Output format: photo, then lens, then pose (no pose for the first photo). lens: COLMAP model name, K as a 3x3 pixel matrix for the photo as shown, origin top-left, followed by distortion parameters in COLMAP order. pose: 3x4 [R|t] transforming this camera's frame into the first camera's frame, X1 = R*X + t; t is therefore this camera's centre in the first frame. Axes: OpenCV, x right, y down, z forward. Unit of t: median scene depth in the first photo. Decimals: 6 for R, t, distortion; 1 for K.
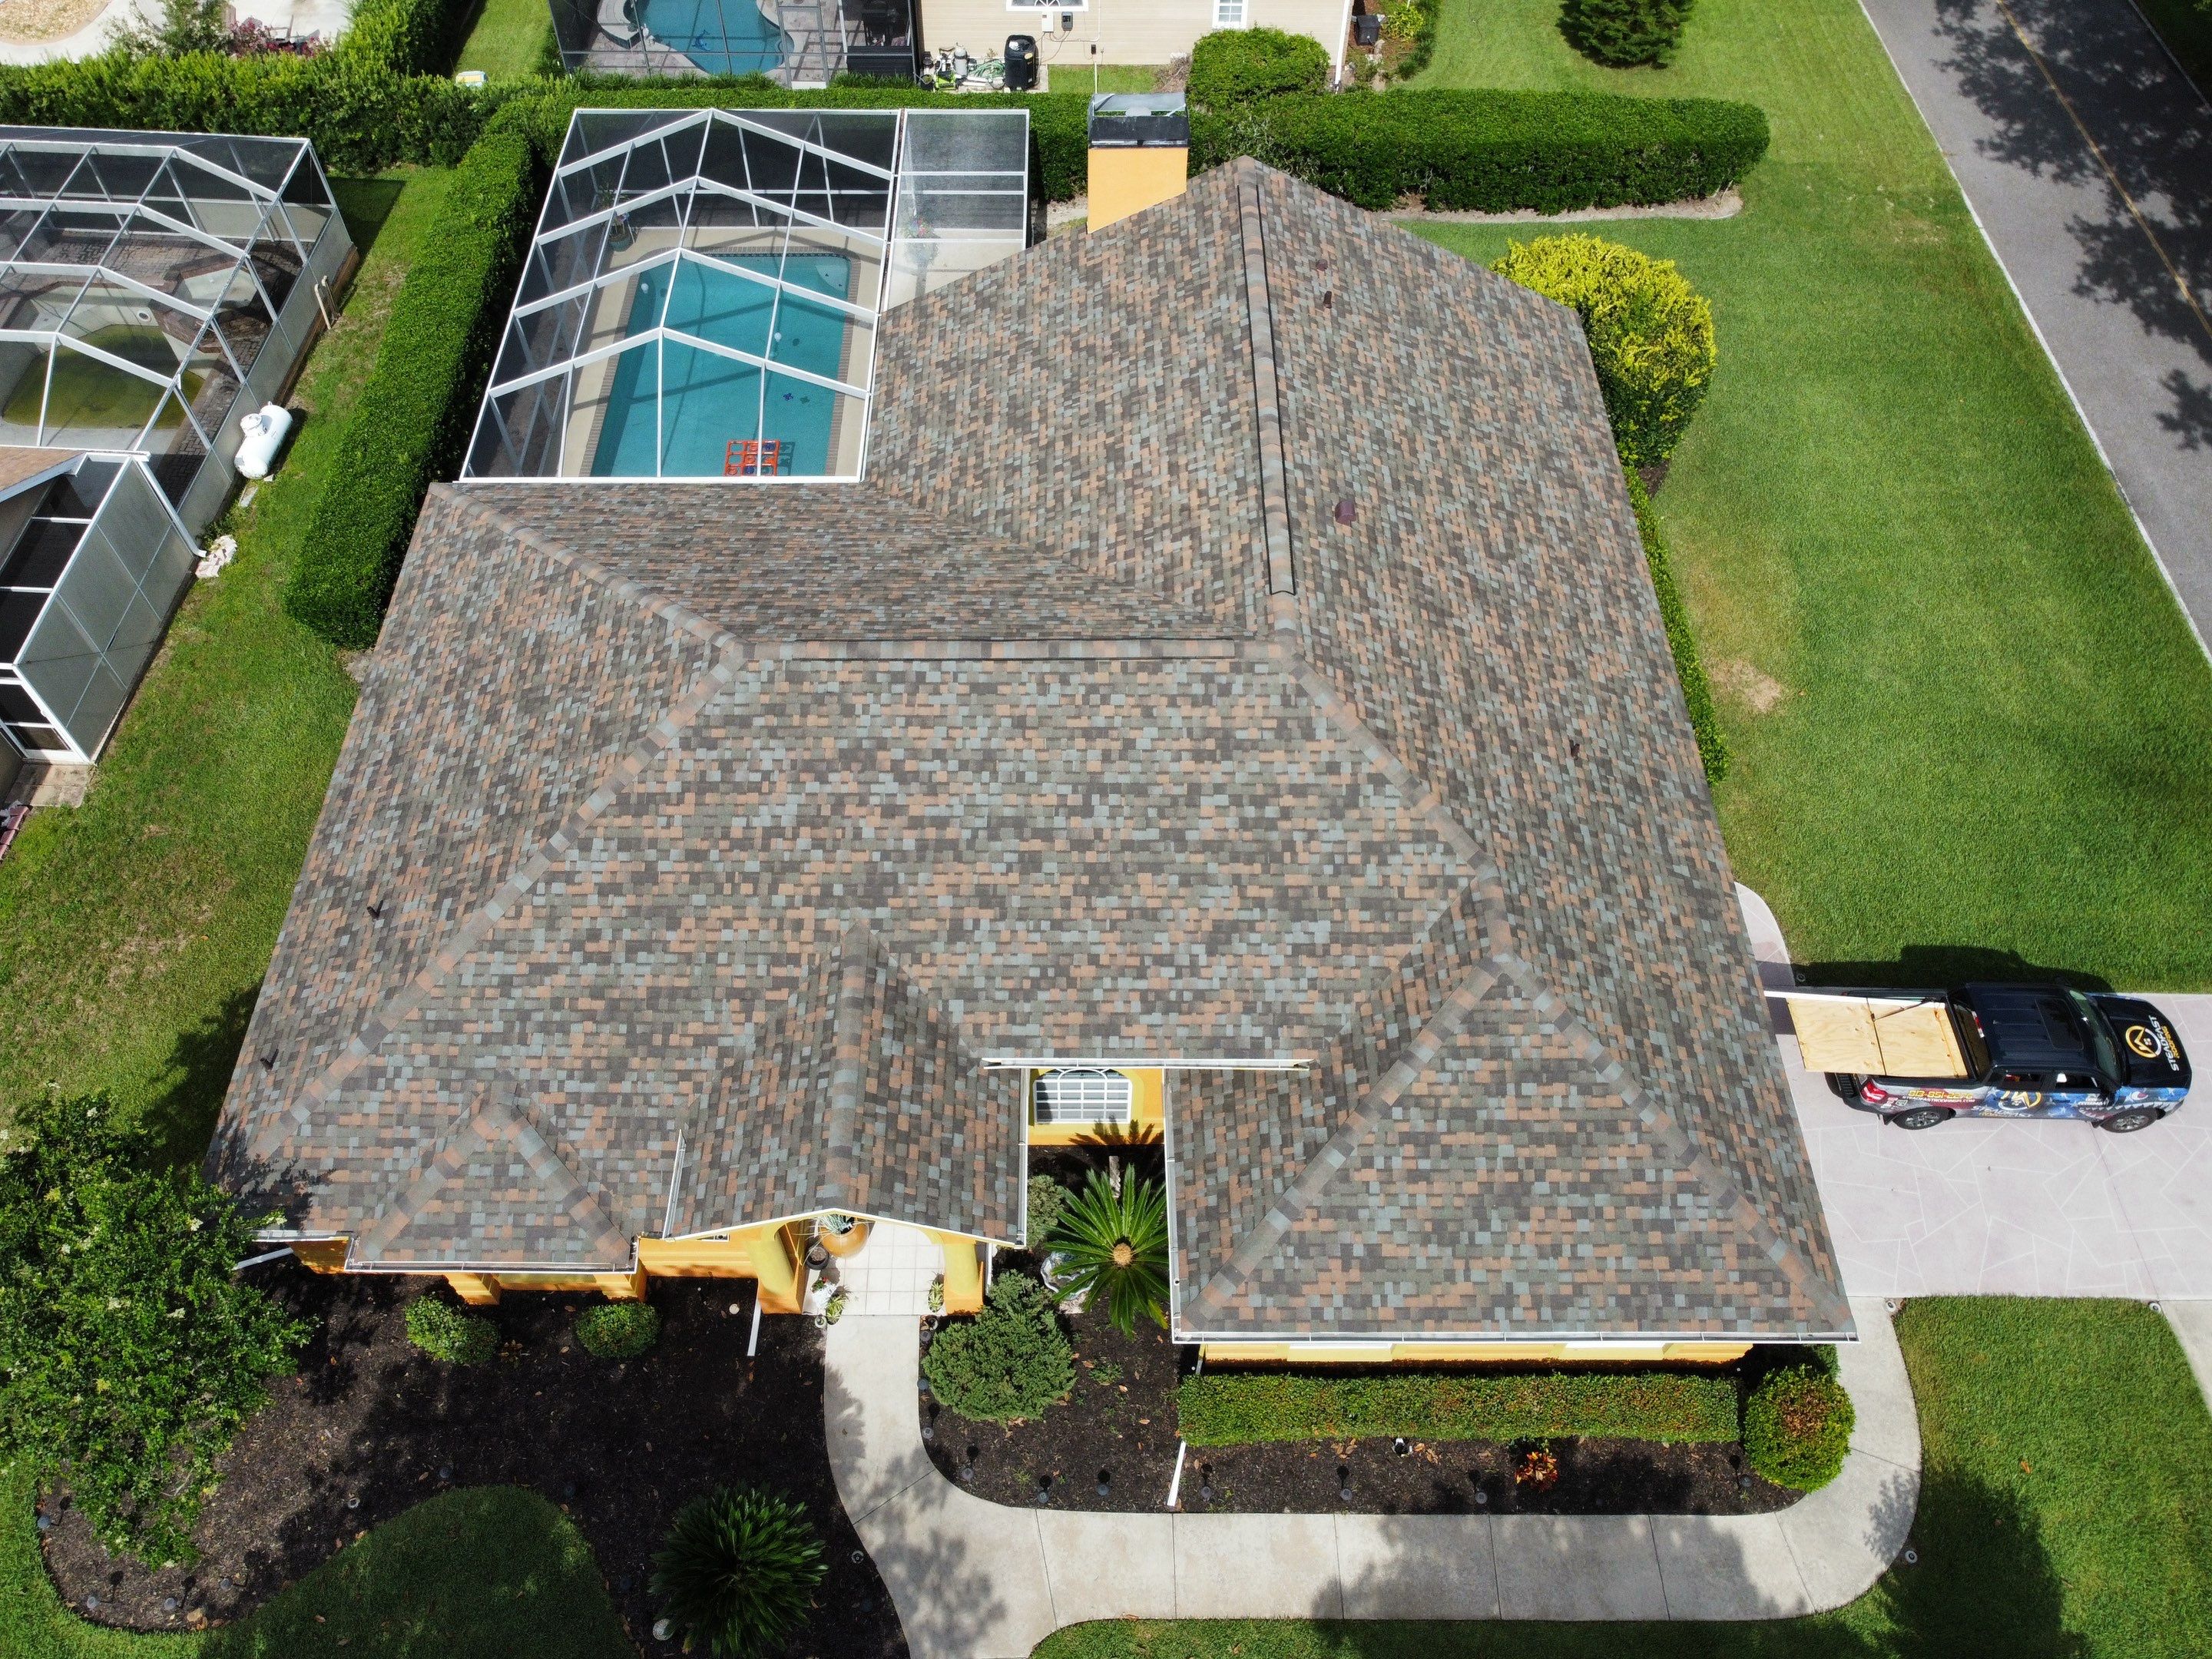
lens RADIAL K [[1683.2, 0, 1075.8], [0, 1683.2, 809.8], [0, 0, 1]] dist [0.012979, -0.028370]
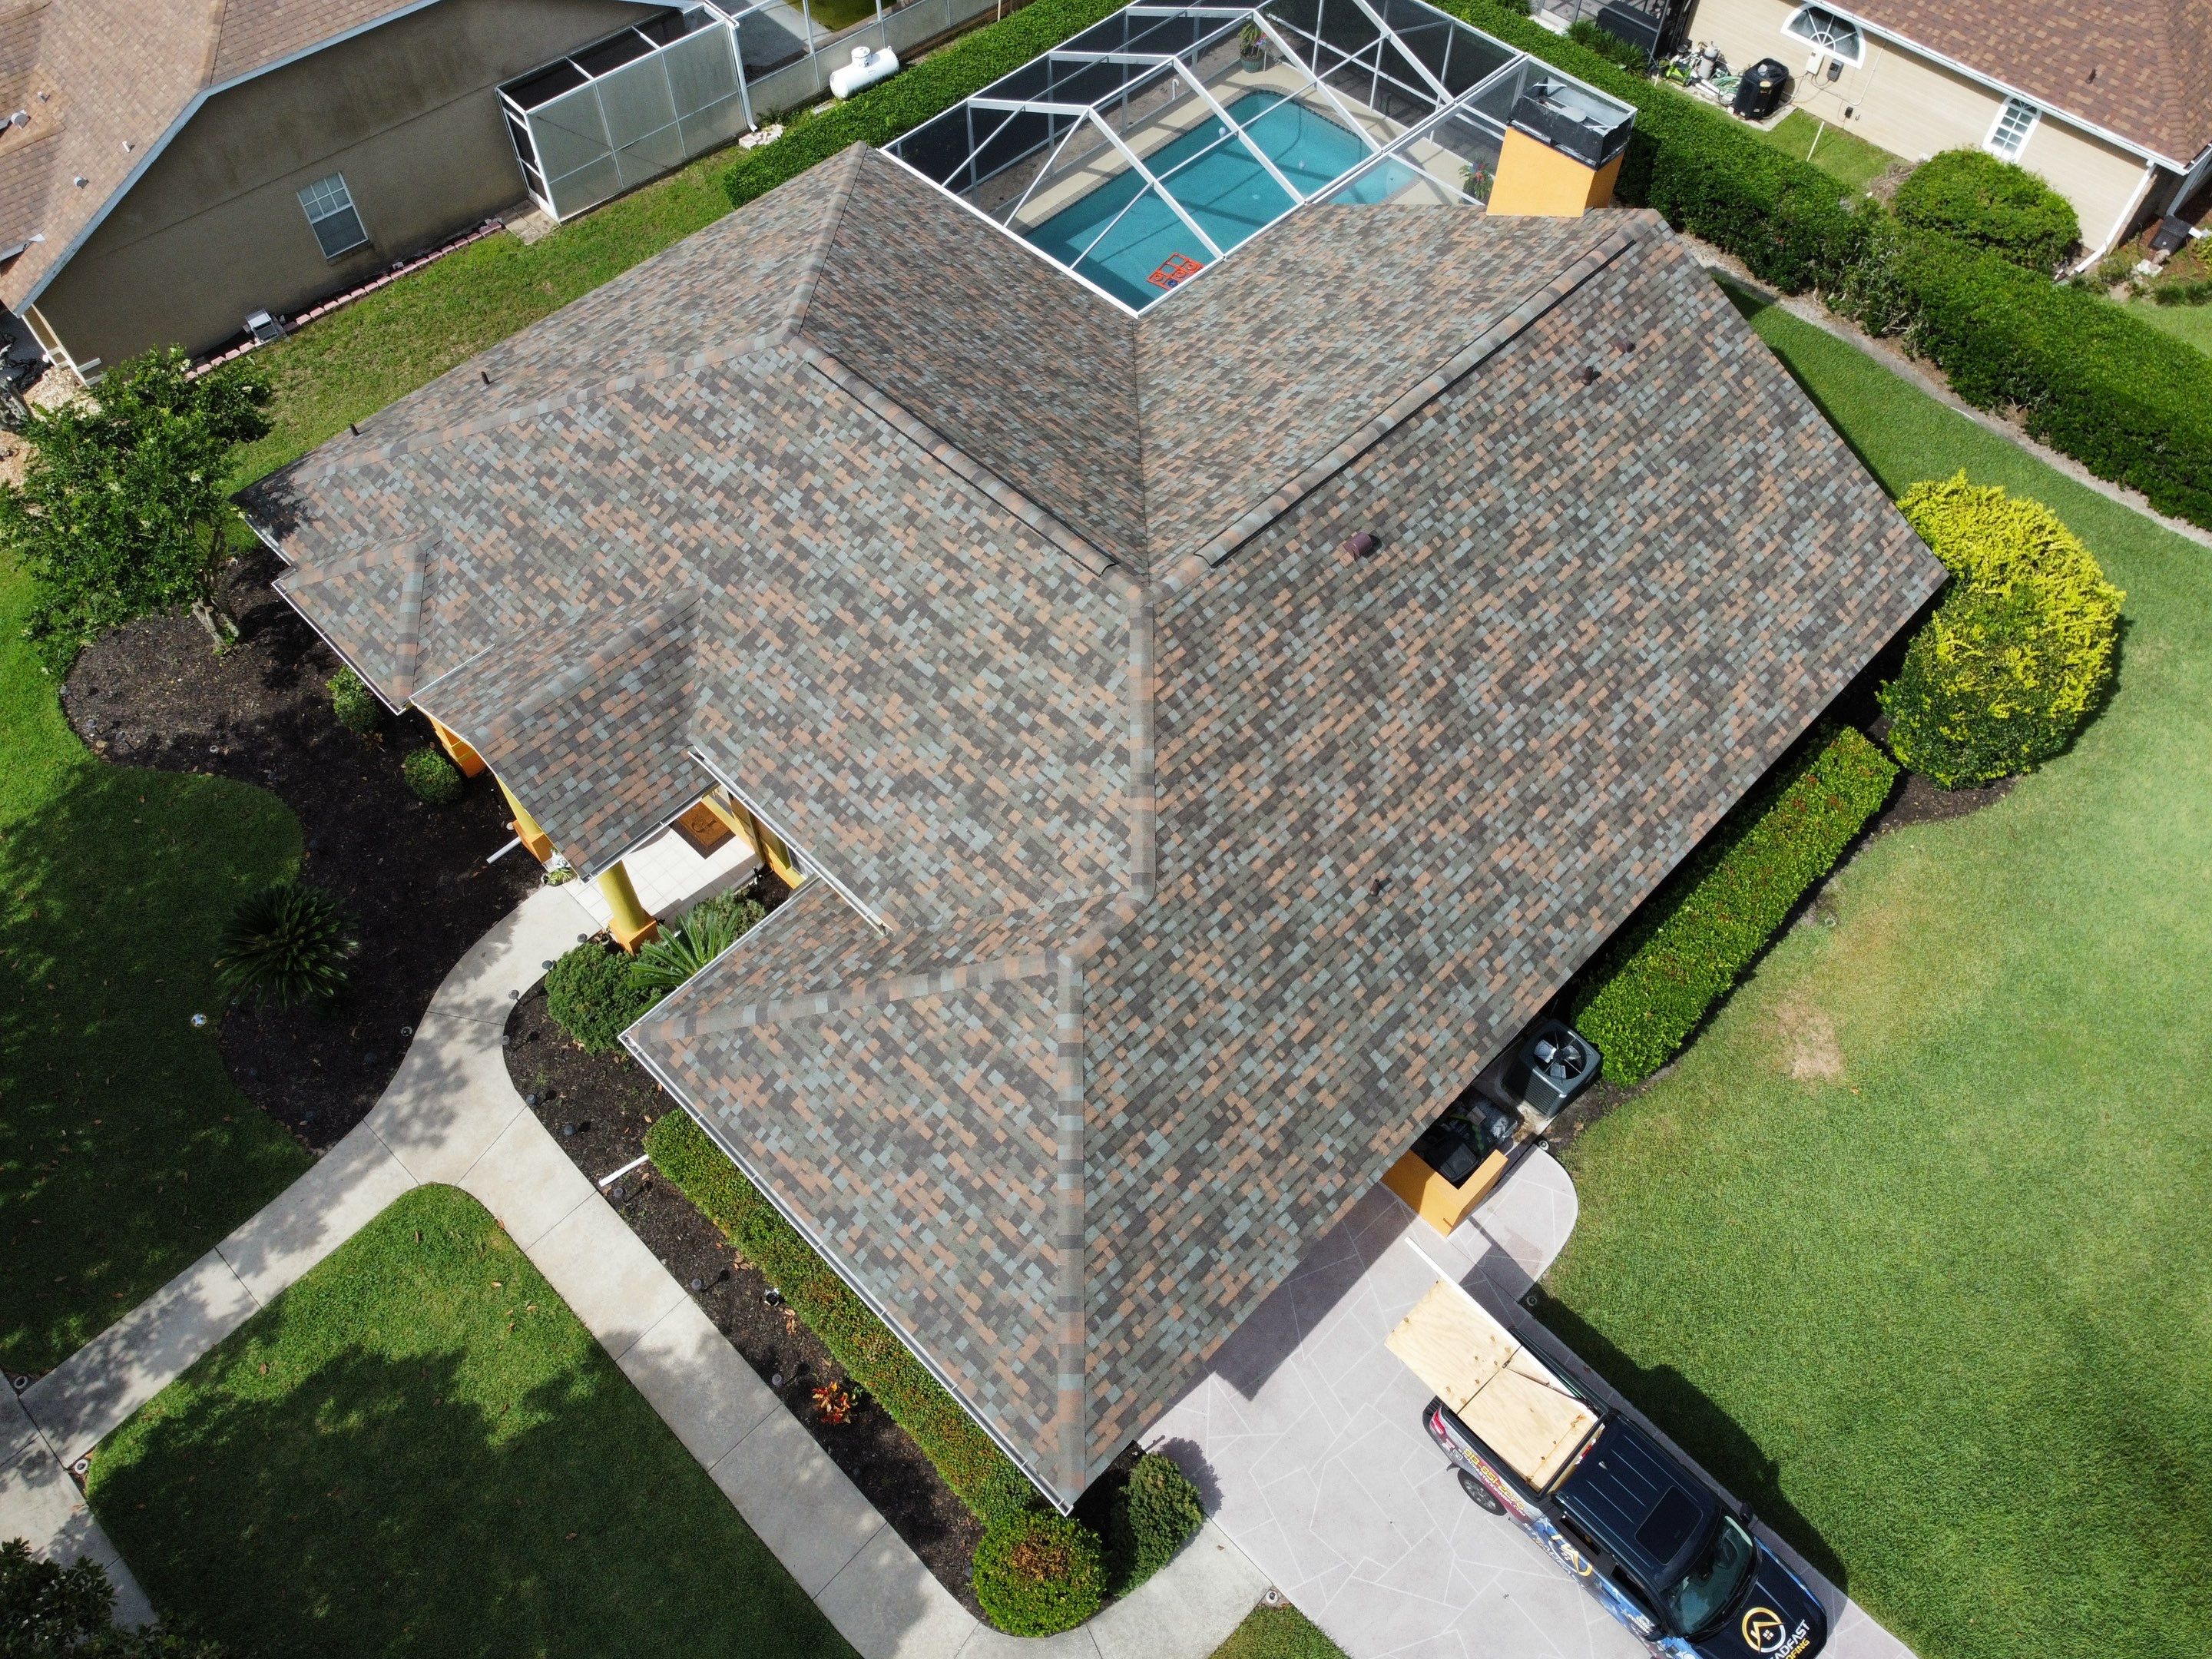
lens RADIAL K [[1683.2, 0, 1070.8], [0, 1683.2, 805.5], [0, 0, 1]] dist [0.012979, -0.028370]
pose [[0.706293, 0.583927, -0.400225, 0.560112], [-0.568770, 0.804676, 0.170288, -0.141751], [0.421487, 0.107363, 0.900457, 0.120240]]
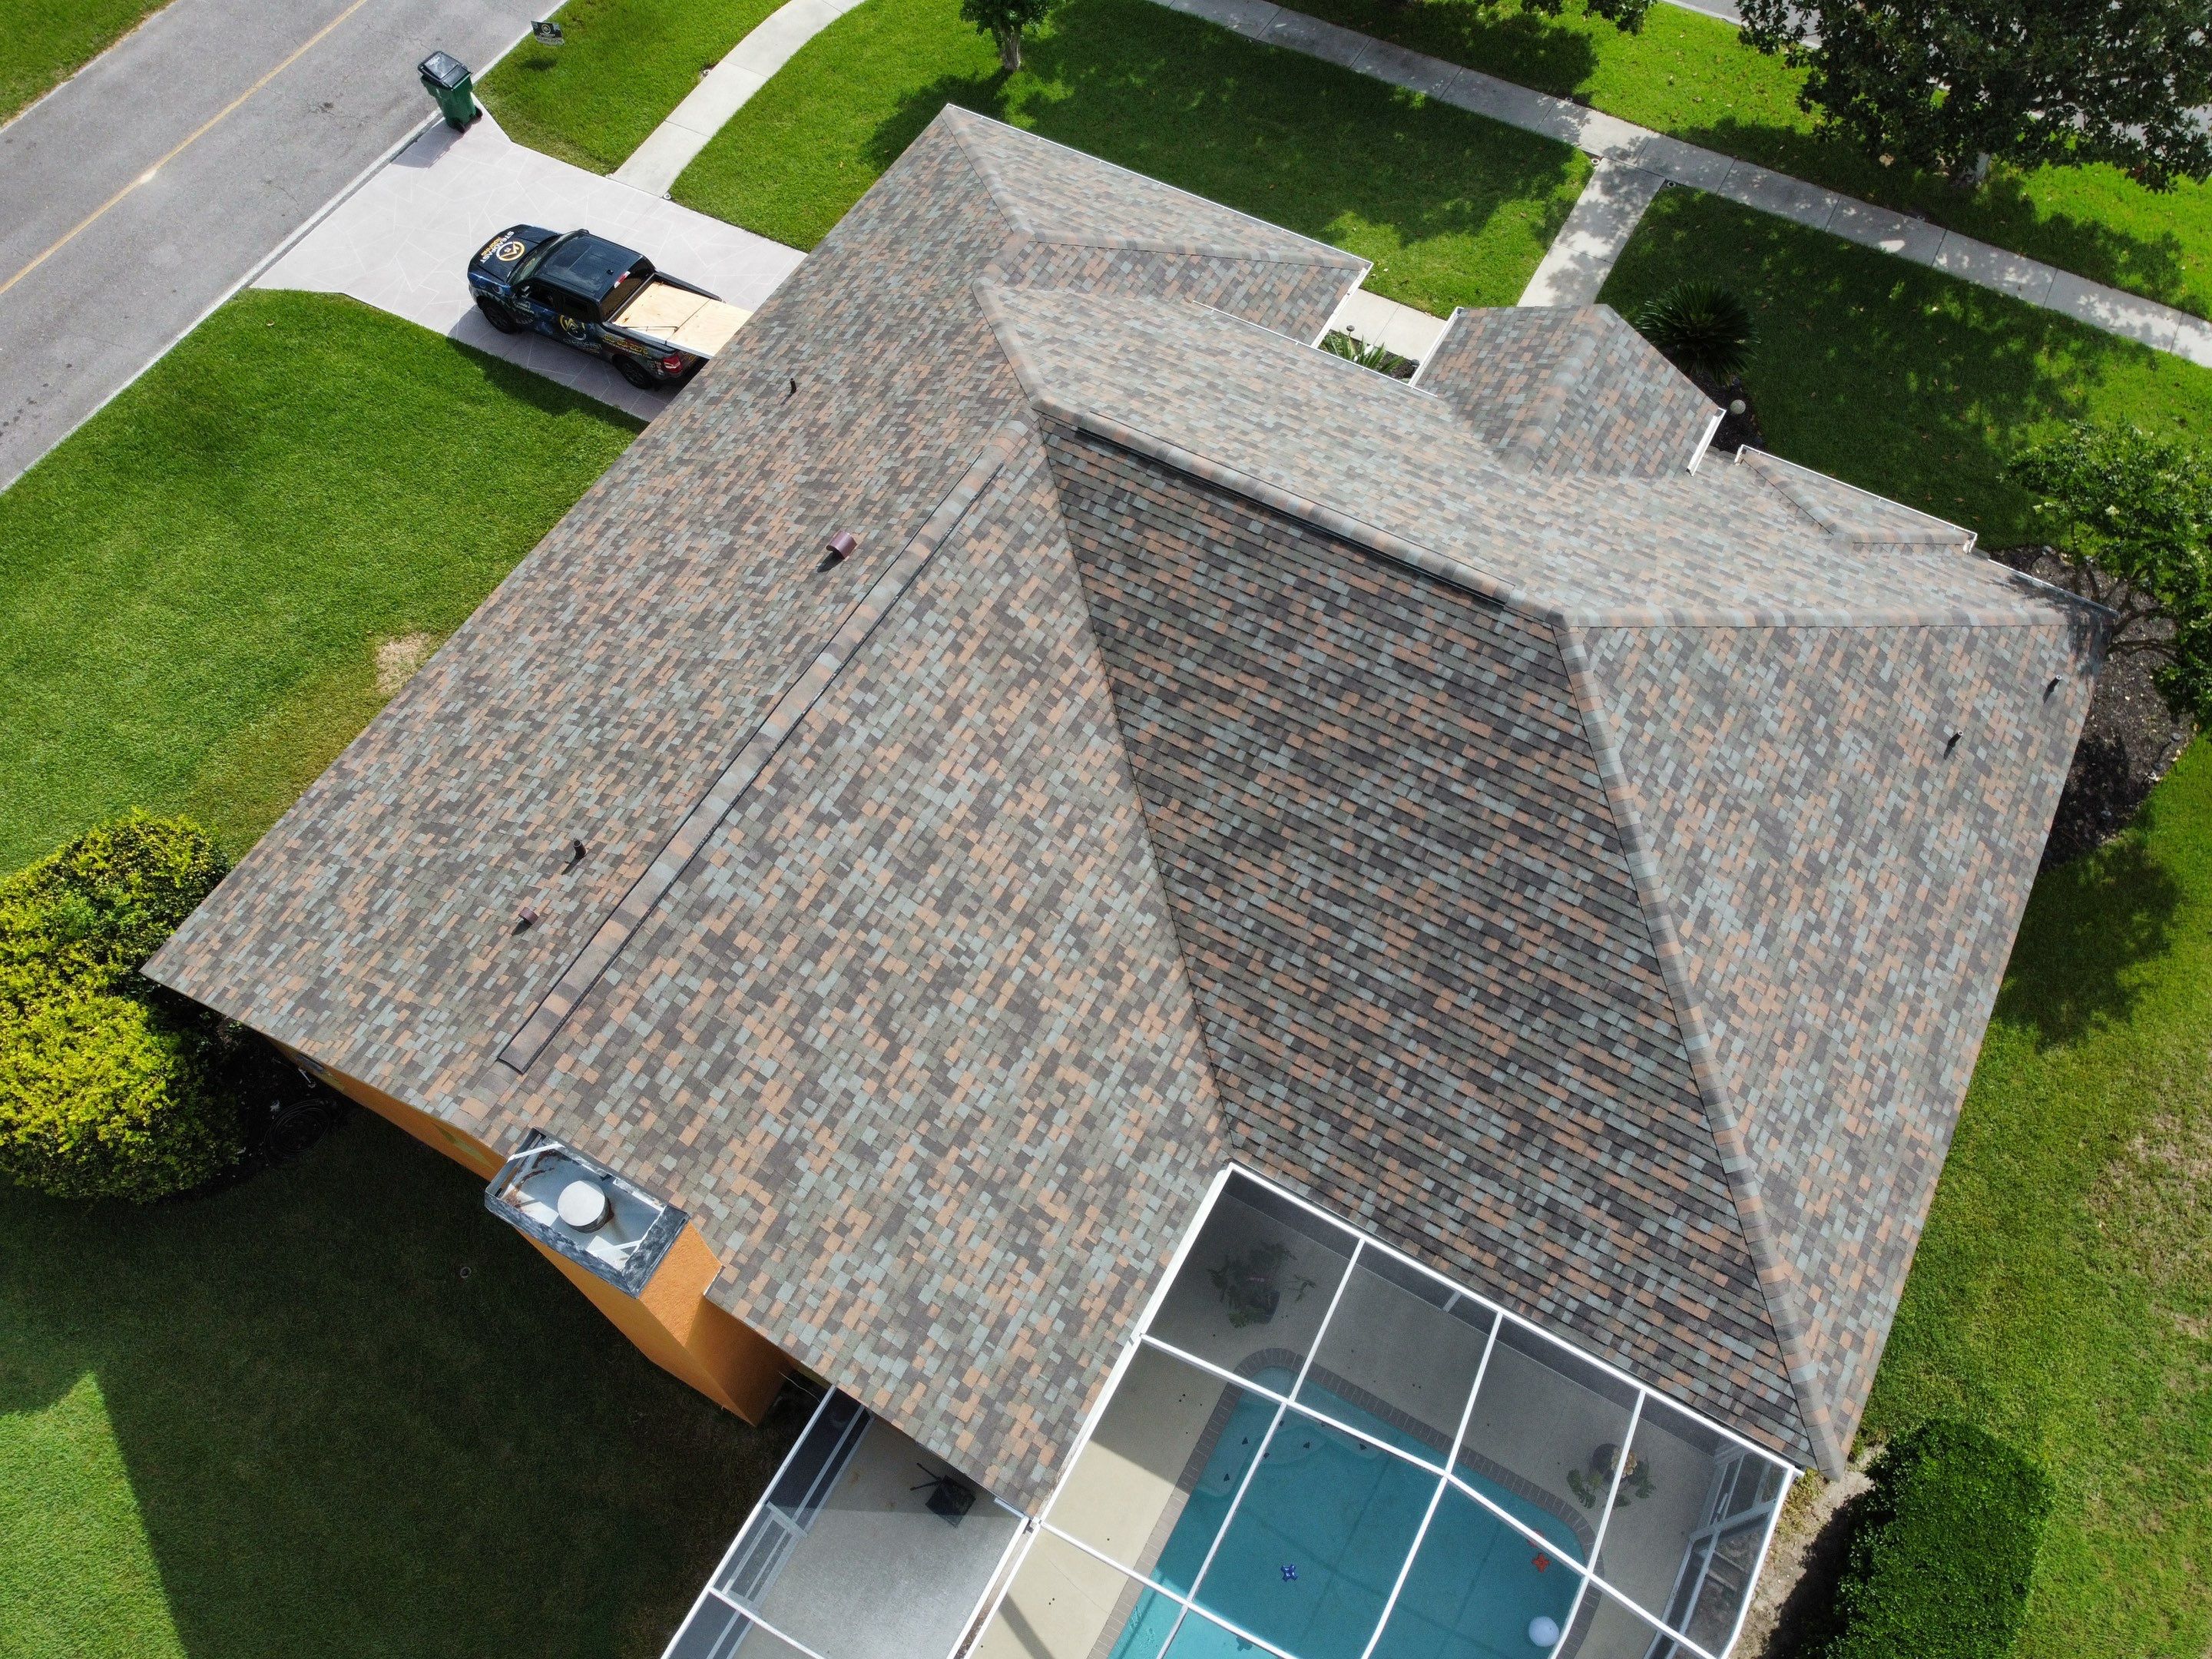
lens RADIAL K [[1683.2, 0, 1077.9], [0, 1683.2, 793.9], [0, 0, 1]] dist [0.012979, -0.028370]
pose [[-0.870149, -0.424016, 0.251101, -0.240921], [0.397810, -0.303674, 0.865754, -1.015129], [-0.290841, 0.853225, 0.432919, 0.774033]]
